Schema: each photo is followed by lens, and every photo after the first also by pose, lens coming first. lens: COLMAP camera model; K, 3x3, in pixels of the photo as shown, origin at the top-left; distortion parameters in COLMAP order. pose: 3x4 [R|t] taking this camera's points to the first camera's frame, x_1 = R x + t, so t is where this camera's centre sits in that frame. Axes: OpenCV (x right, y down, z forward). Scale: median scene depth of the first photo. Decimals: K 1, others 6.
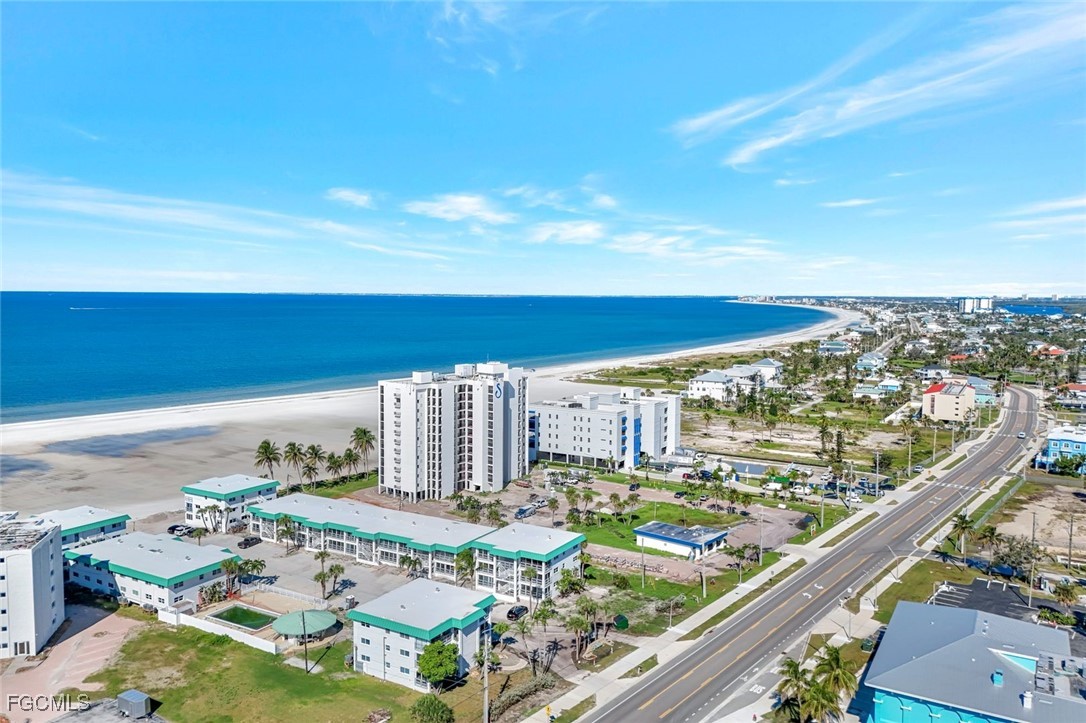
lens RADIAL K [[812.5, 0, 543.0], [0, 812.5, 361.5], [0, 0, 1]] dist [0.106718, -0.102212]
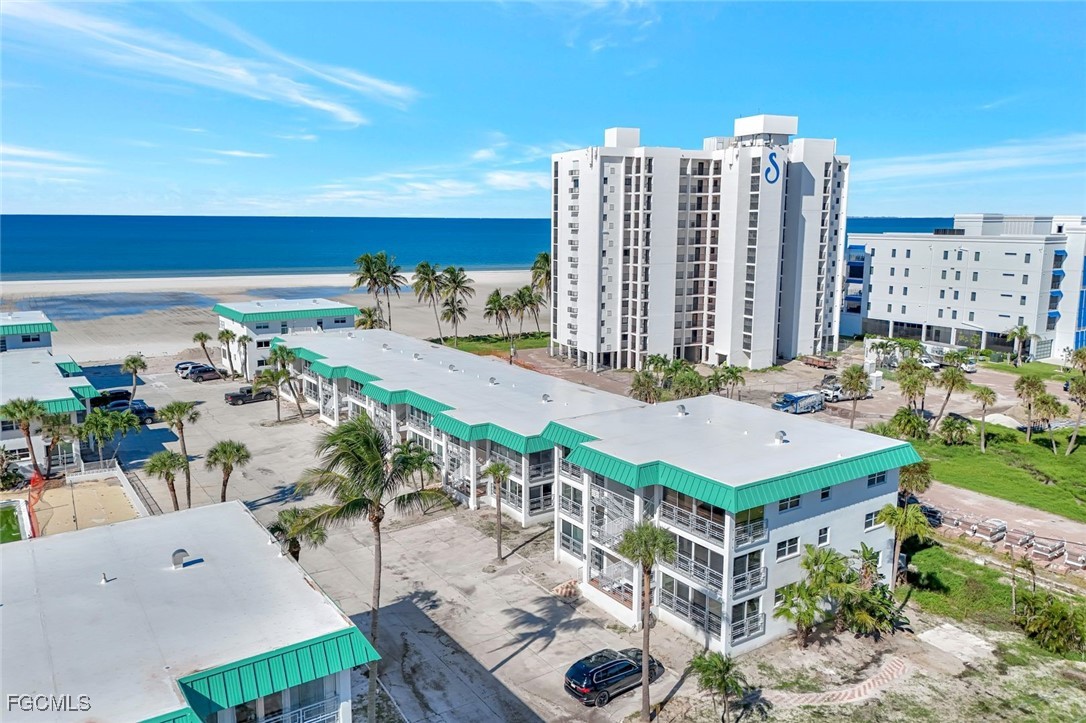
lens RADIAL K [[812.5, 0, 543.0], [0, 812.5, 361.5], [0, 0, 1]] dist [0.106718, -0.102212]
pose [[0.906535, 0.068599, -0.416521, 0.037165], [-0.032038, 0.995042, 0.094150, 0.114492], [0.420914, -0.072006, 0.904238, 0.488057]]
